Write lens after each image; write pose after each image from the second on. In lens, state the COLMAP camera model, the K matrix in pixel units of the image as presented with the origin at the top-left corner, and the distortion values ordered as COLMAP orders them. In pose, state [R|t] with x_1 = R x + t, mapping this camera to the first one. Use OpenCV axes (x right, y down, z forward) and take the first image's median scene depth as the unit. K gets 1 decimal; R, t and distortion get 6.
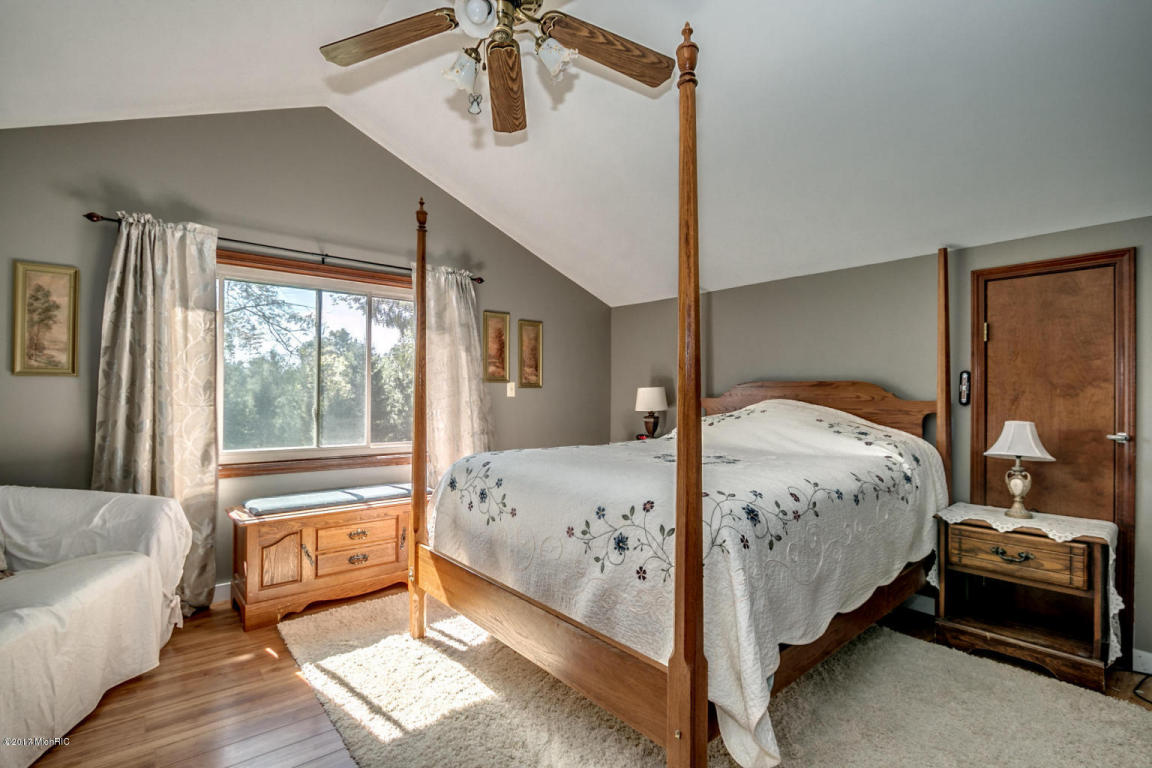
lens RADIAL K [[531.2, 0, 576.9], [0, 531.2, 387.7], [0, 0, 1]] dist [-0.014265, 0.001238]
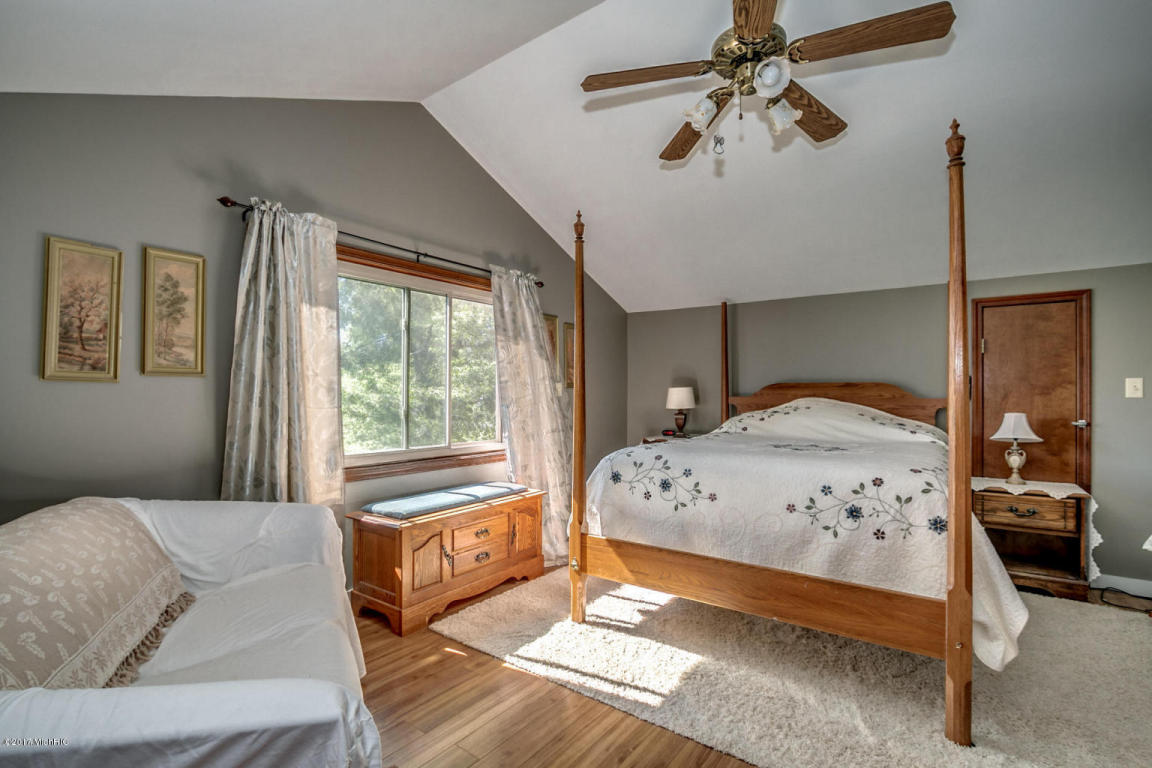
lens RADIAL K [[531.2, 0, 574.8], [0, 531.2, 386.5], [0, 0, 1]] dist [-0.014265, 0.001238]
pose [[0.970292, -0.000017, 0.241936, -0.577263], [0.000108, 1.000000, -0.000366, -0.003914], [-0.241936, 0.000381, 0.970292, -0.037069]]
